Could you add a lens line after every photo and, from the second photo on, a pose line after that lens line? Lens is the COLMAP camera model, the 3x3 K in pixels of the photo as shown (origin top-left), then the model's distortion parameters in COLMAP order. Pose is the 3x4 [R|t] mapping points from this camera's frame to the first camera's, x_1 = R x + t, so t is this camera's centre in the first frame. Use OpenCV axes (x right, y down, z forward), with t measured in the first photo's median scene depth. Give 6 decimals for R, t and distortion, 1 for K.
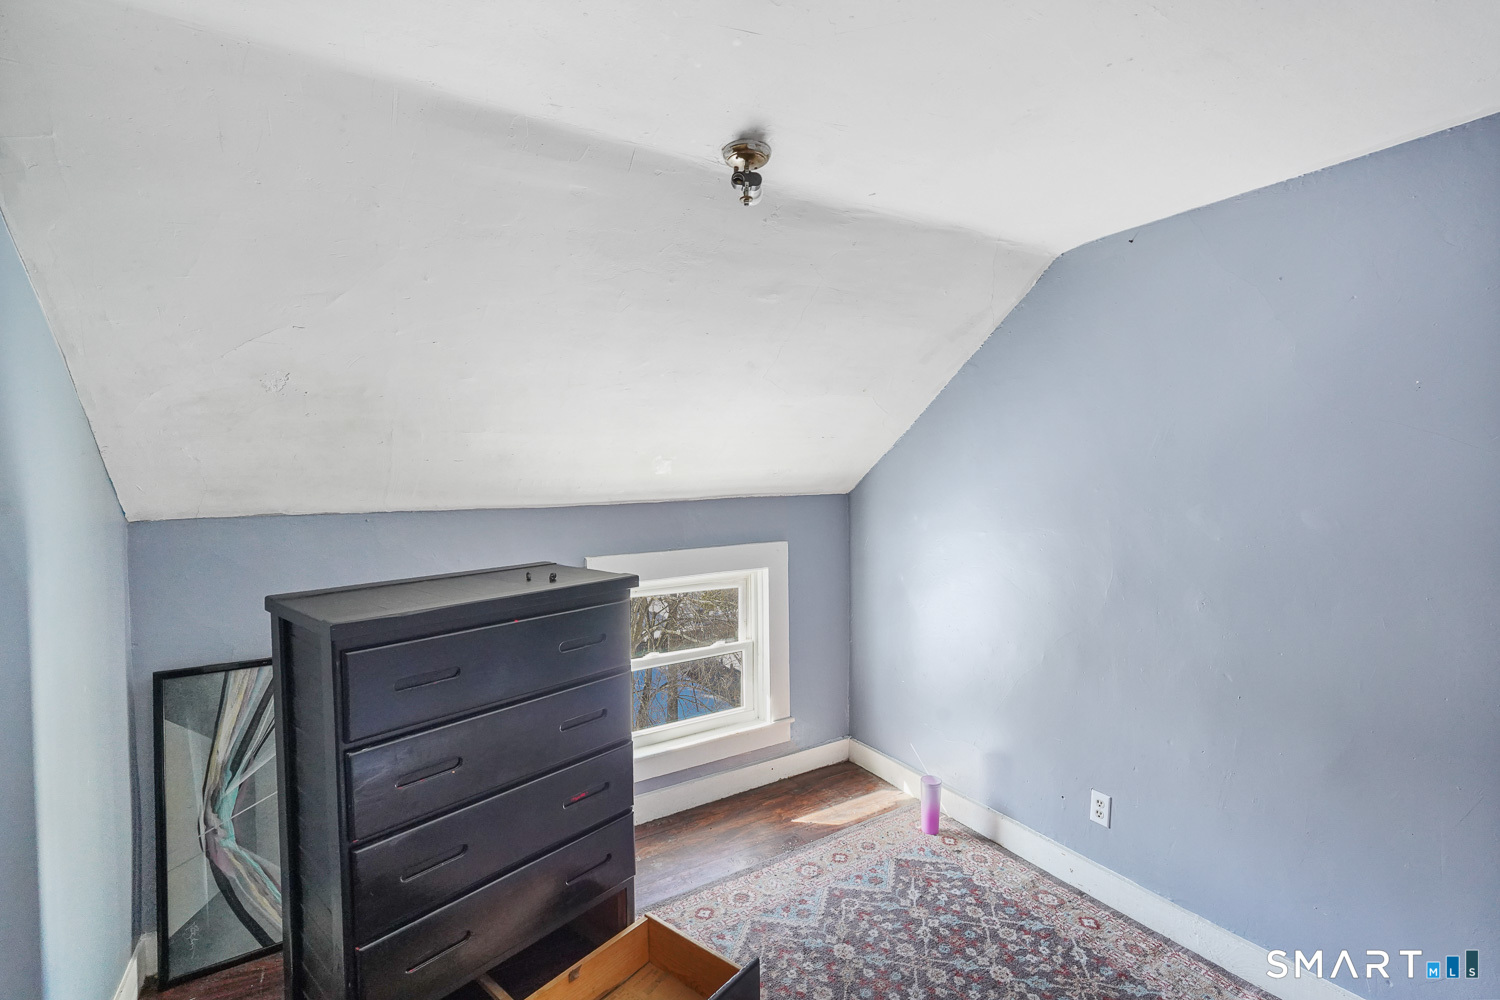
lens RADIAL K [[706.8, 0, 749.6], [0, 706.8, 494.0], [0, 0, 1]] dist [0.006163, 0.001804]
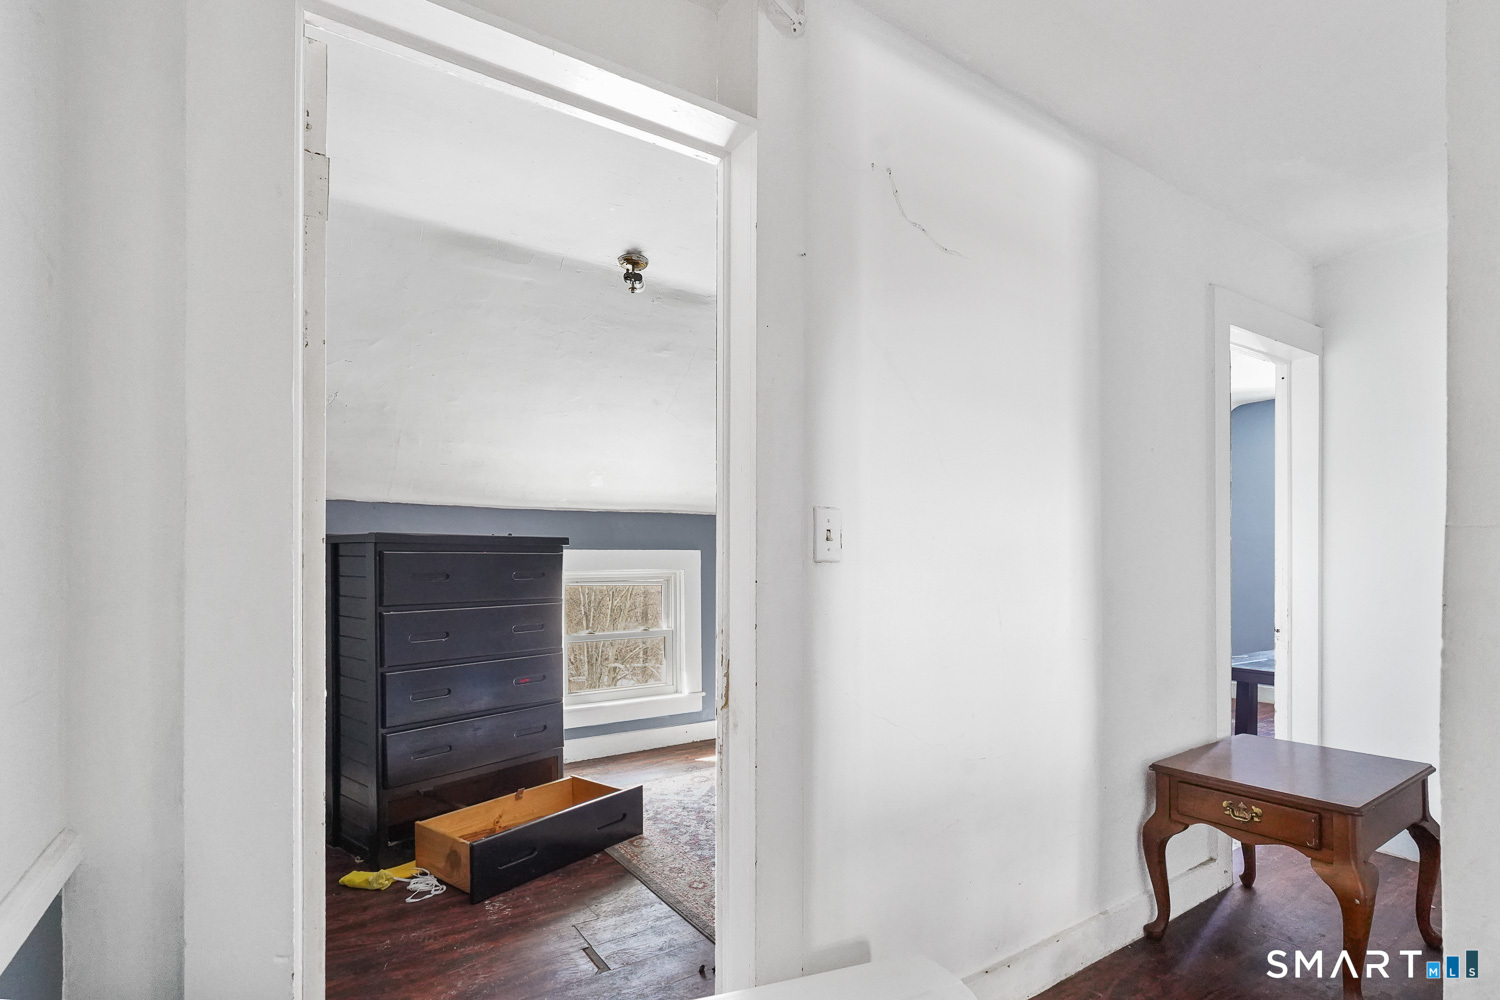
lens RADIAL K [[706.8, 0, 747.7], [0, 706.8, 554.4], [0, 0, 1]] dist [0.006163, 0.001804]
pose [[0.999043, 0.013484, 0.041599, 0.165445], [-0.012801, 0.999780, -0.016638, 0.181279], [-0.041814, 0.016090, 0.998996, -0.523390]]
